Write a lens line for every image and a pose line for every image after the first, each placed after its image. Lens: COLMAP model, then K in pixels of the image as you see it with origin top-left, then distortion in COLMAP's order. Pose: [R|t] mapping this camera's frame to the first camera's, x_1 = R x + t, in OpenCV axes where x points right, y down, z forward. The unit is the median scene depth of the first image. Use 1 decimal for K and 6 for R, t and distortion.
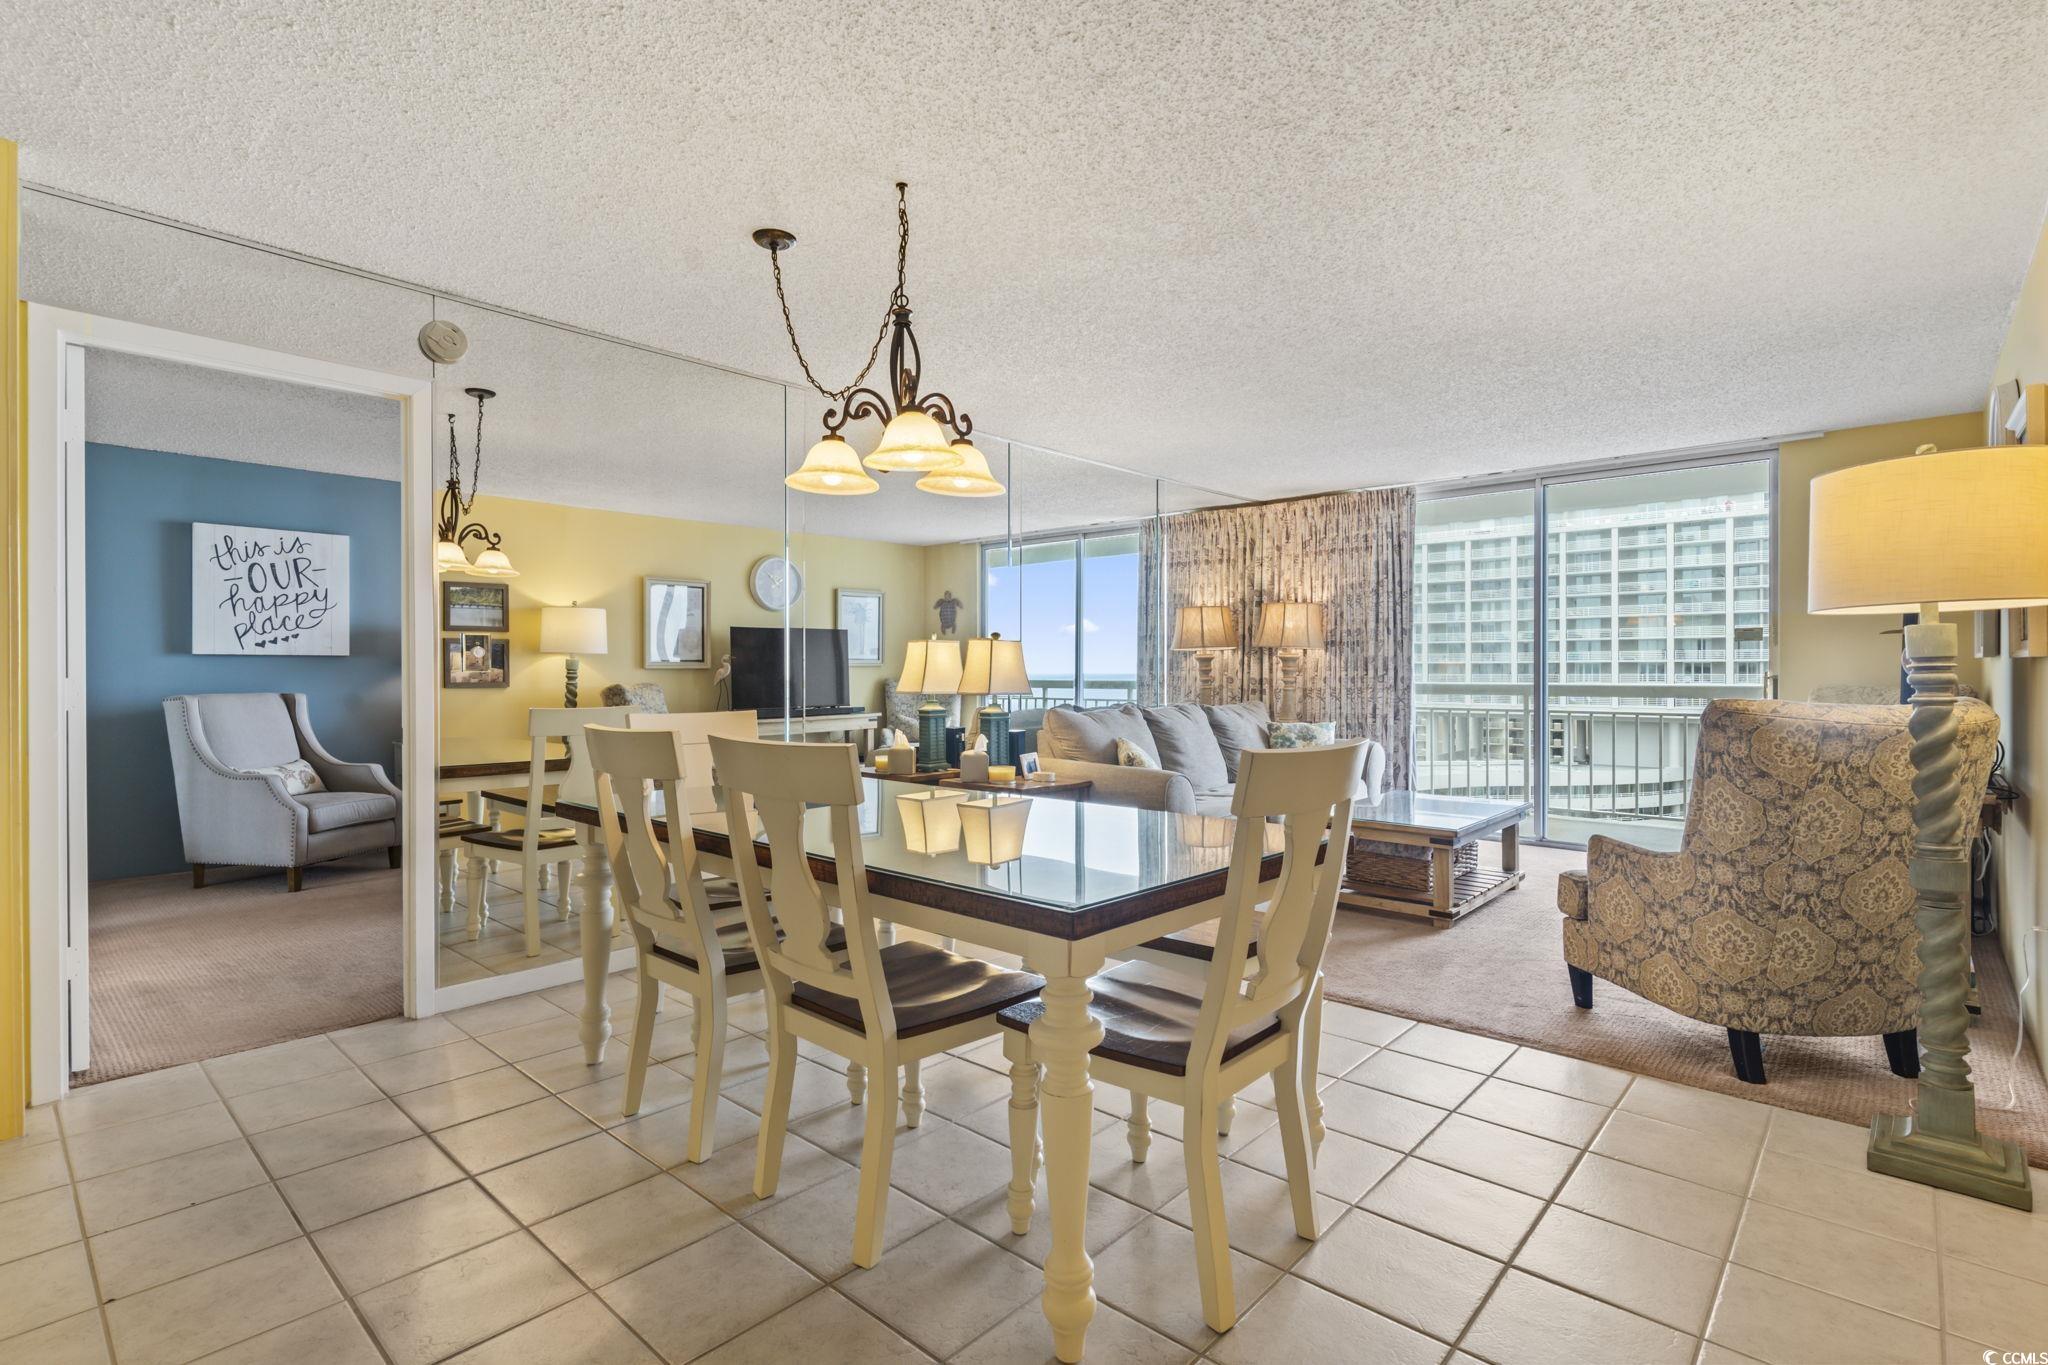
lens RADIAL K [[975.5, 0, 1024.0], [0, 975.5, 682.5], [0, 0, 1]] dist [0.001687, 0.000370]
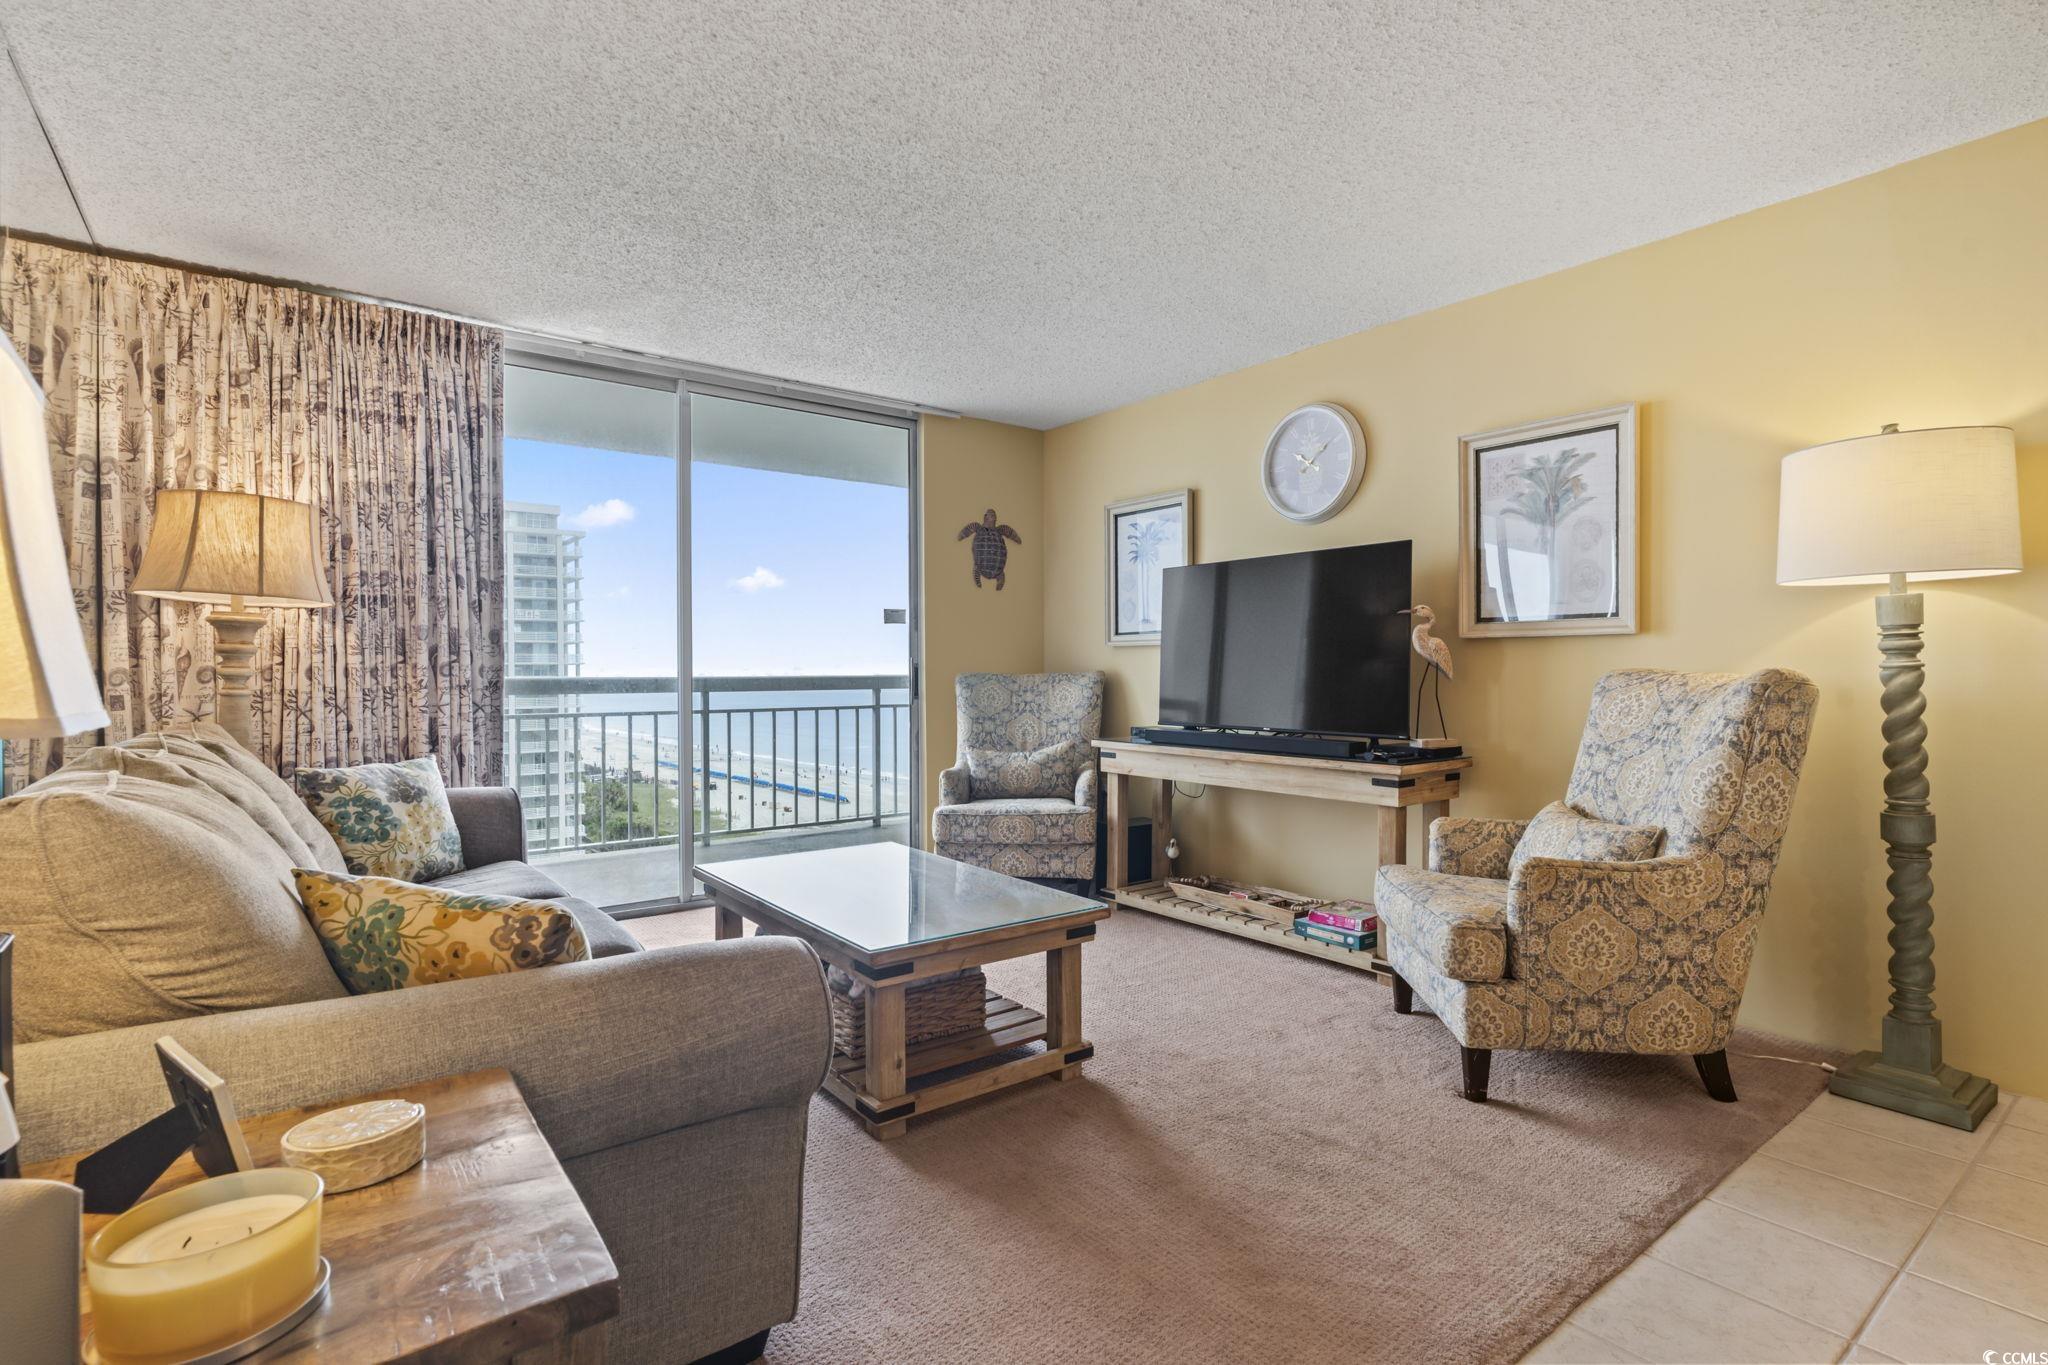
lens RADIAL K [[975.5, 0, 1024.0], [0, 975.5, 682.5], [0, 0, 1]] dist [0.001687, 0.000370]
pose [[0.191329, -0.009782, 0.981477, -0.207278], [0.016606, 0.999839, 0.006727, 0.010134], [-0.981385, 0.015011, 0.191461, 1.209089]]
